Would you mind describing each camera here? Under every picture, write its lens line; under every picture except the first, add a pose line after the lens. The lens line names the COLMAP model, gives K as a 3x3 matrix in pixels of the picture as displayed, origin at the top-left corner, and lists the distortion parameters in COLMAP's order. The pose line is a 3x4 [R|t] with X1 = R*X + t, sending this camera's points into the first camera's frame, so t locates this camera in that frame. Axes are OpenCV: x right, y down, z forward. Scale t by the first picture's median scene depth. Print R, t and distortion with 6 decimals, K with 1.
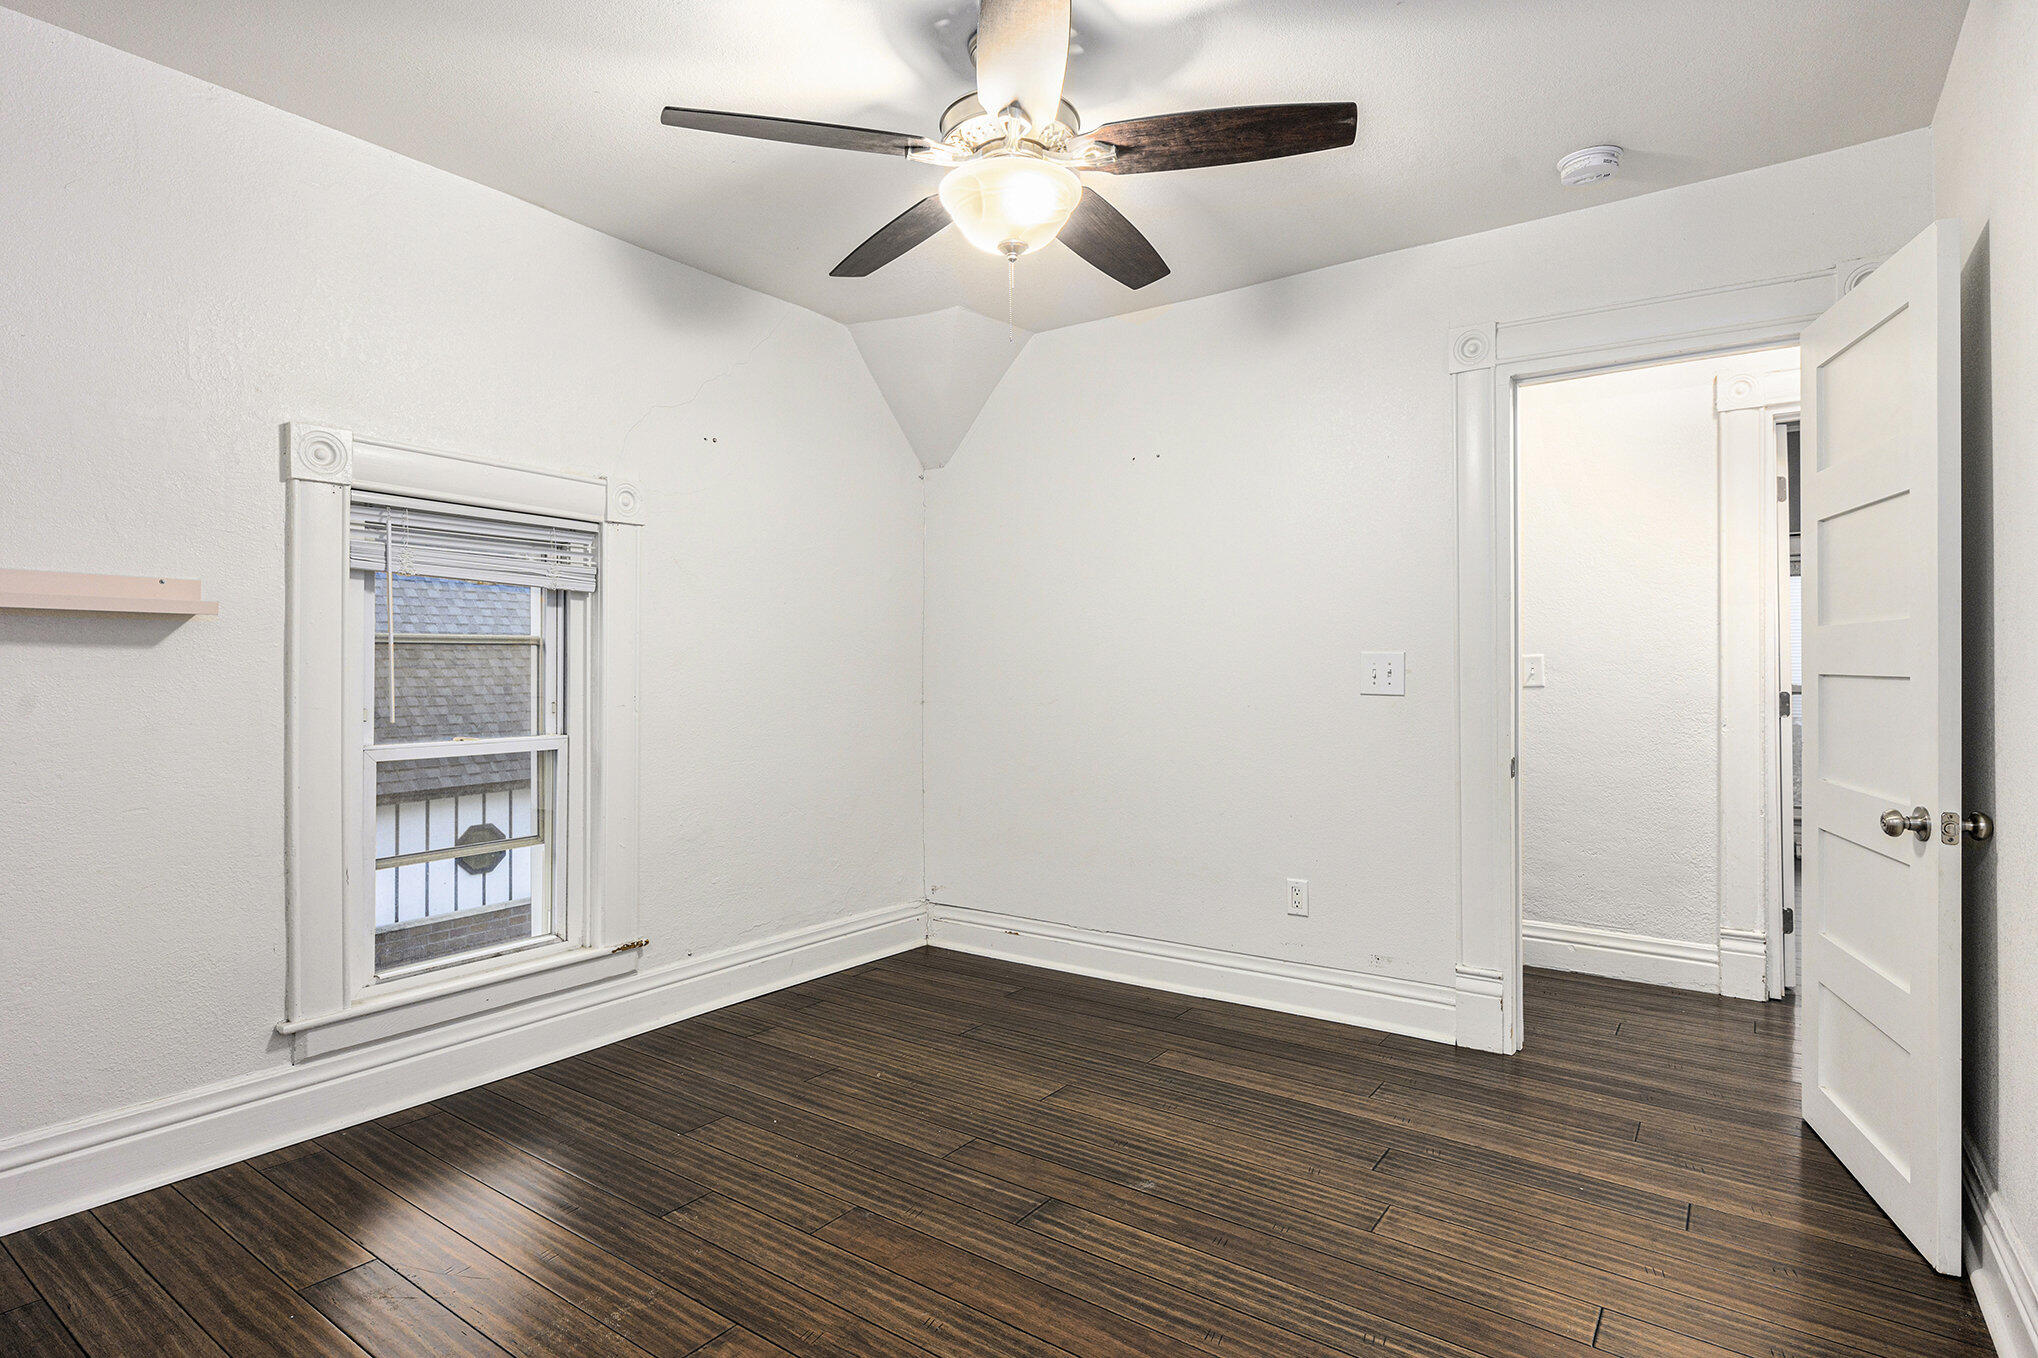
lens RADIAL K [[1022.6, 0, 1018.5], [0, 1022.6, 668.0], [0, 0, 1]] dist [0.002088, -0.000274]
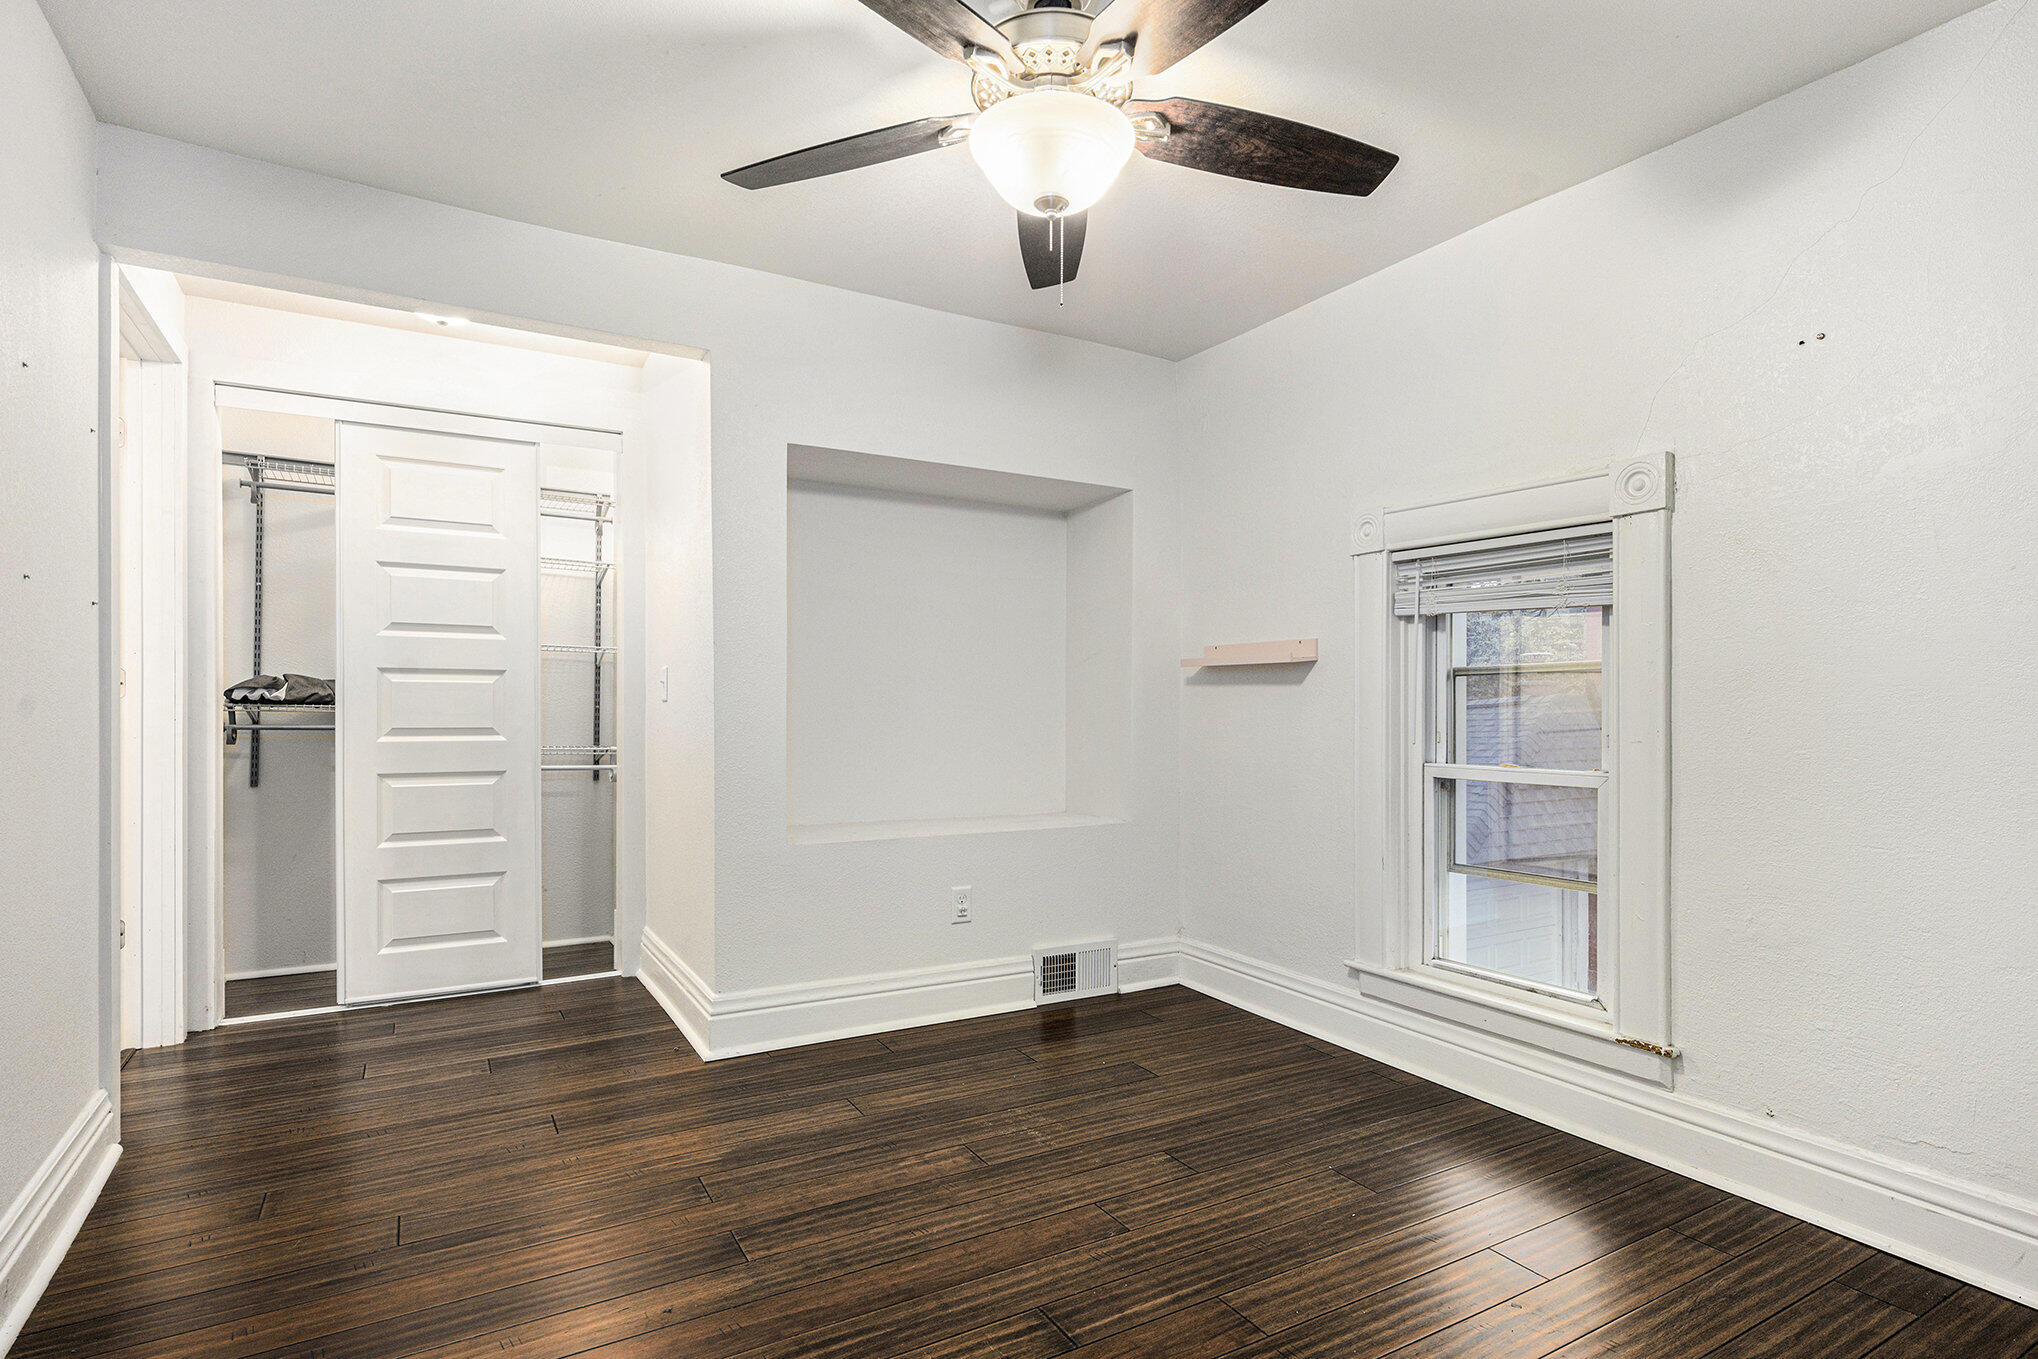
lens RADIAL K [[1022.6, 0, 1020.5], [0, 1022.6, 698.9], [0, 0, 1]] dist [0.002088, -0.000274]
pose [[-0.403390, -0.014131, -0.914919, 0.700952], [-0.005981, 0.999900, -0.012807, 0.023111], [0.915009, 0.000306, -0.403434, 1.144895]]
